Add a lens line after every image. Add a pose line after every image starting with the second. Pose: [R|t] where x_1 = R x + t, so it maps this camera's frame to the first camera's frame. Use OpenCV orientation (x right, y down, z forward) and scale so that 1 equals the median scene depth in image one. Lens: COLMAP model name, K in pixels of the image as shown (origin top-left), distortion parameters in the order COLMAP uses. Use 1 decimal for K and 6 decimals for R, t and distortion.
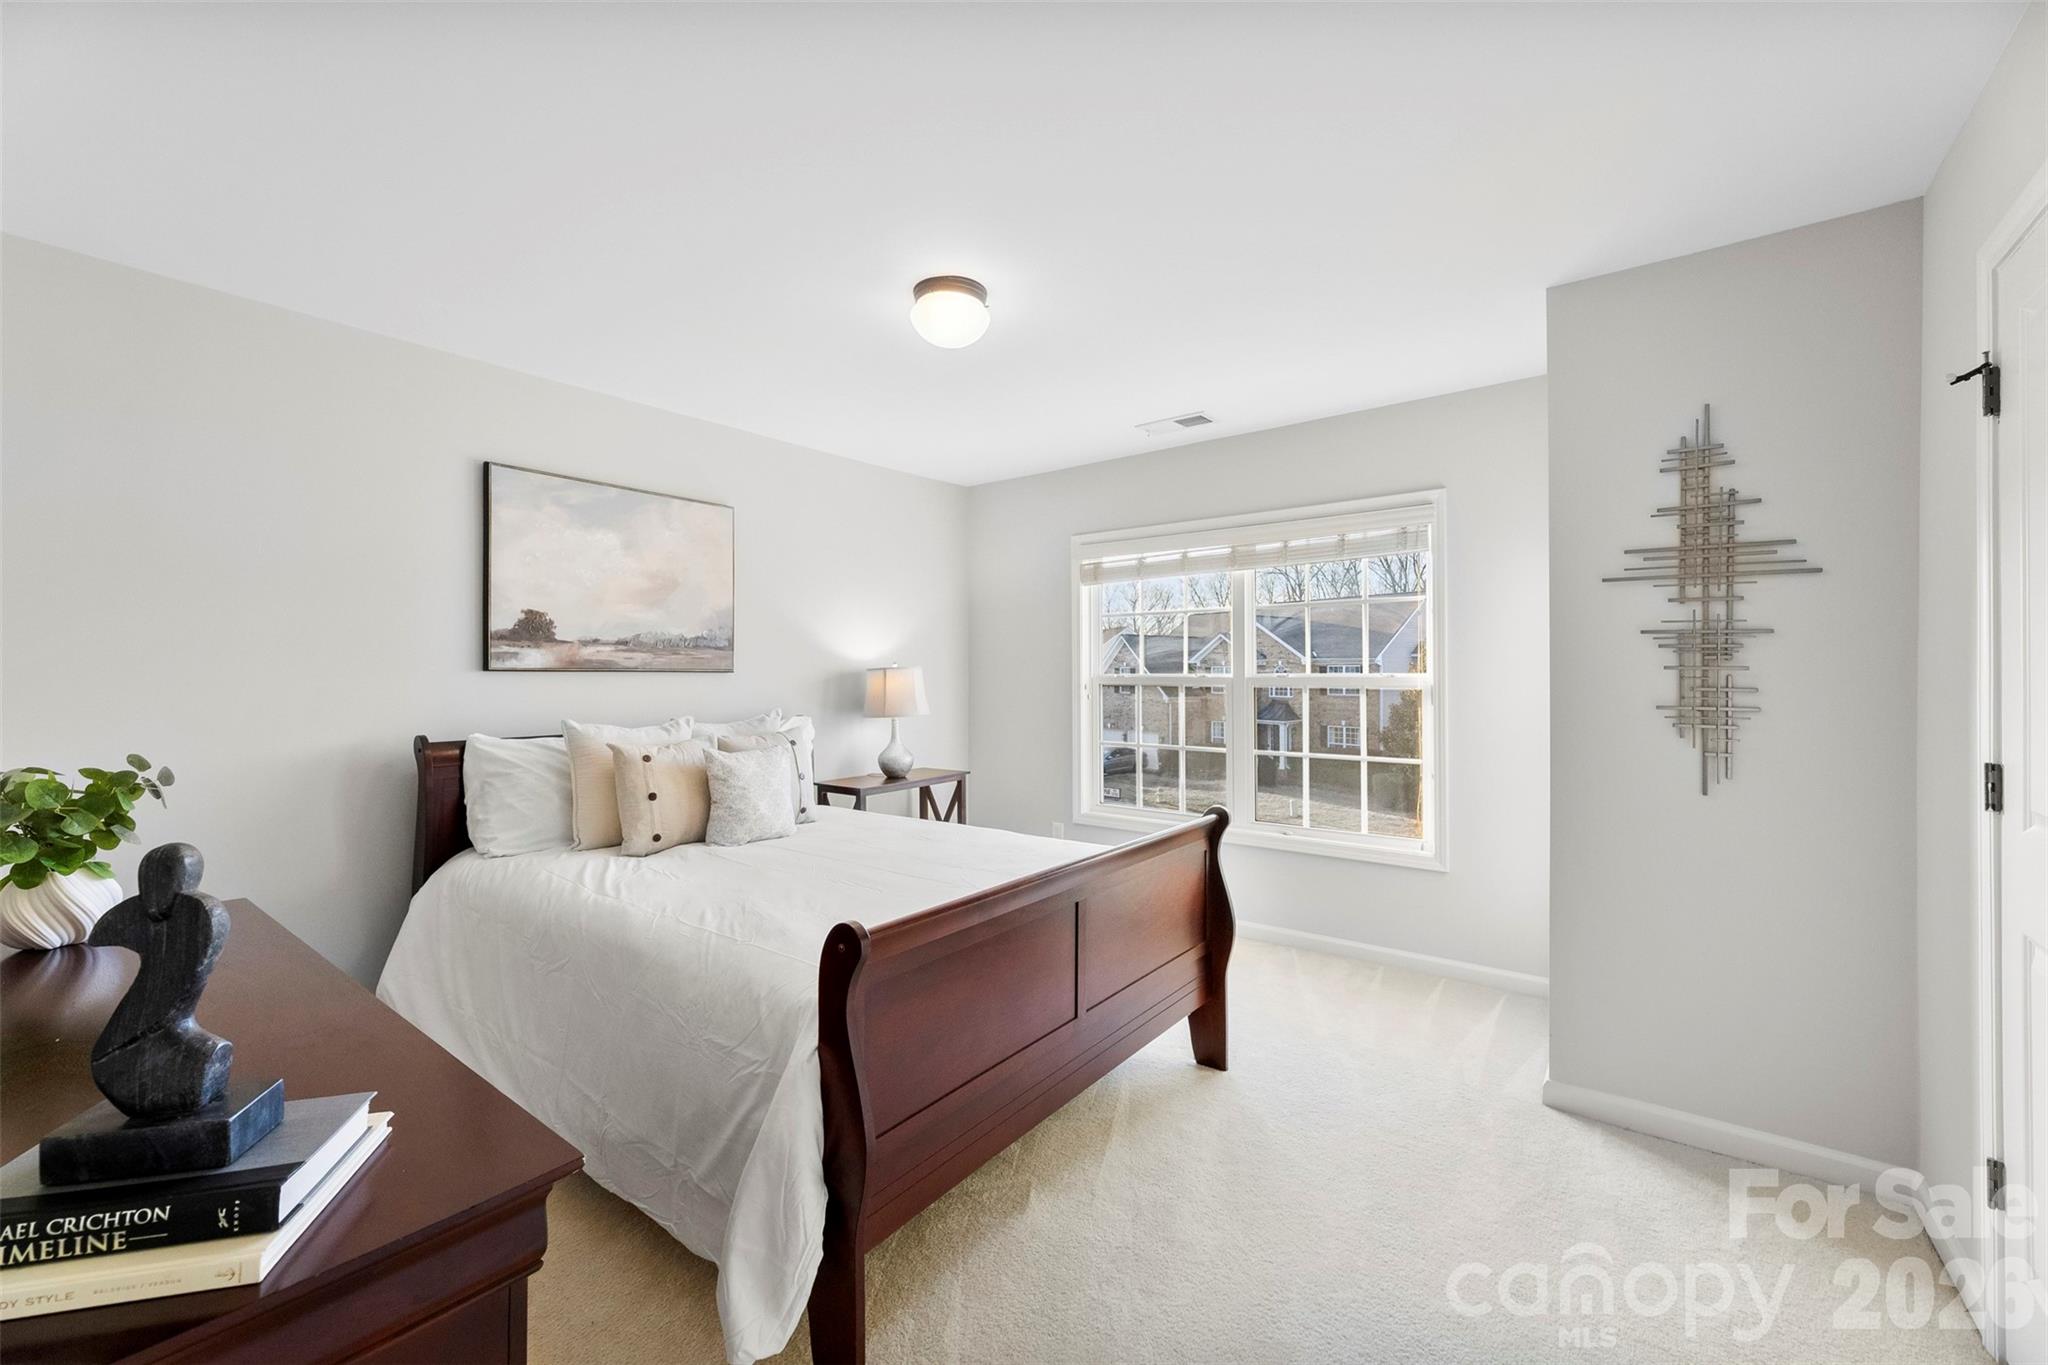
lens RADIAL K [[841.0, 0, 1023.3], [0, 841.0, 676.4], [0, 0, 1]] dist [-0.002633, -0.000318]
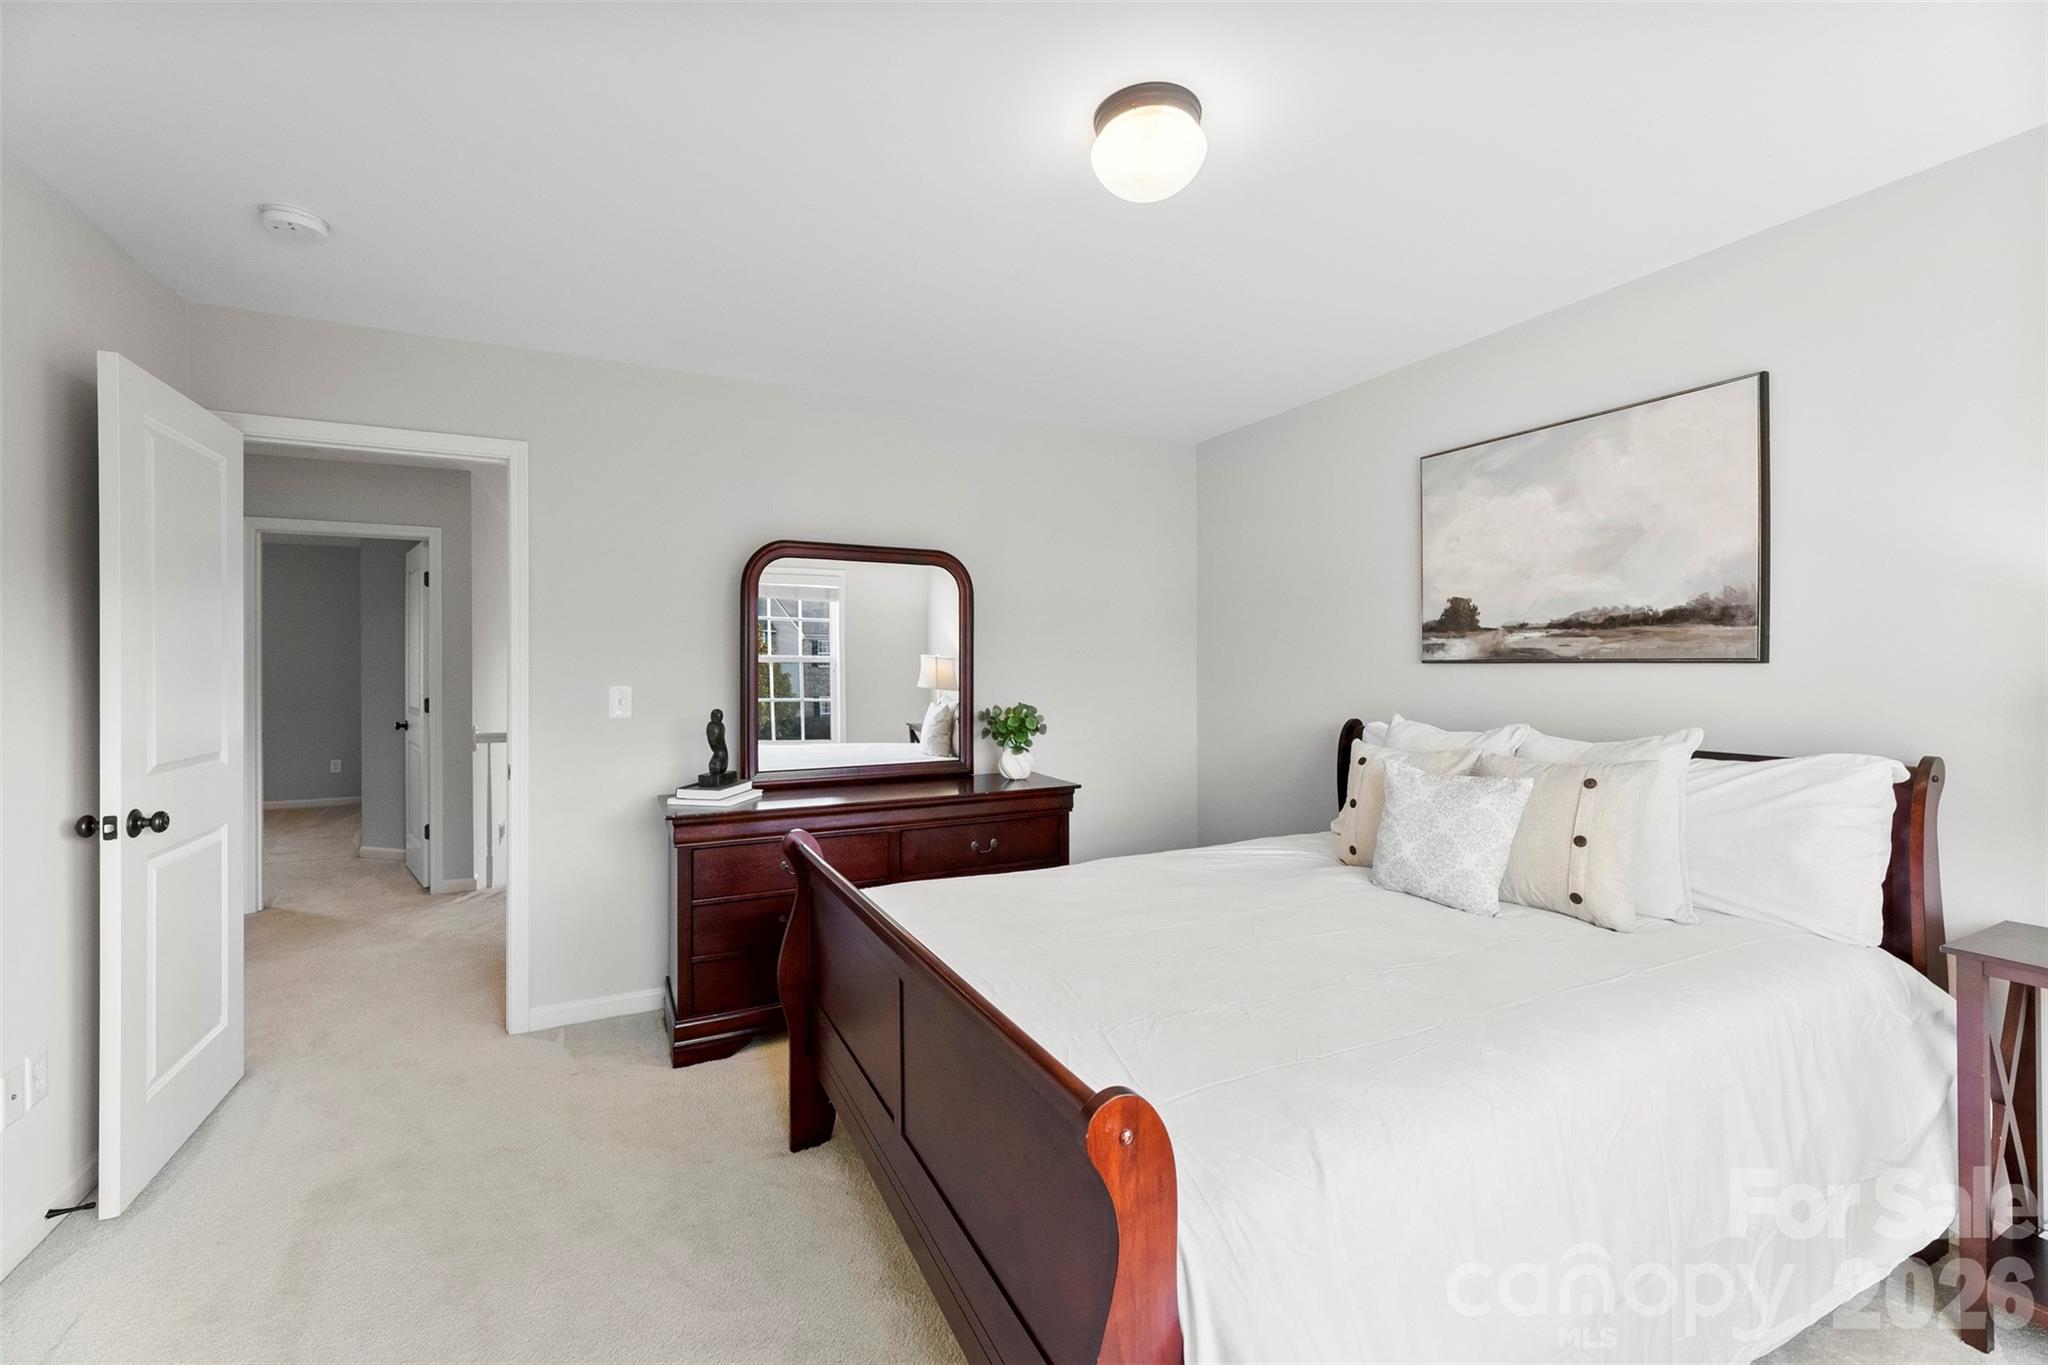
lens RADIAL K [[841.0, 0, 1023.4], [0, 841.0, 670.9], [0, 0, 1]] dist [-0.002633, -0.000318]
pose [[-0.441827, 0.006231, -0.897079, 0.450288], [0.000775, 0.999978, 0.006564, -0.003730], [0.897100, 0.002205, -0.441822, 0.937106]]
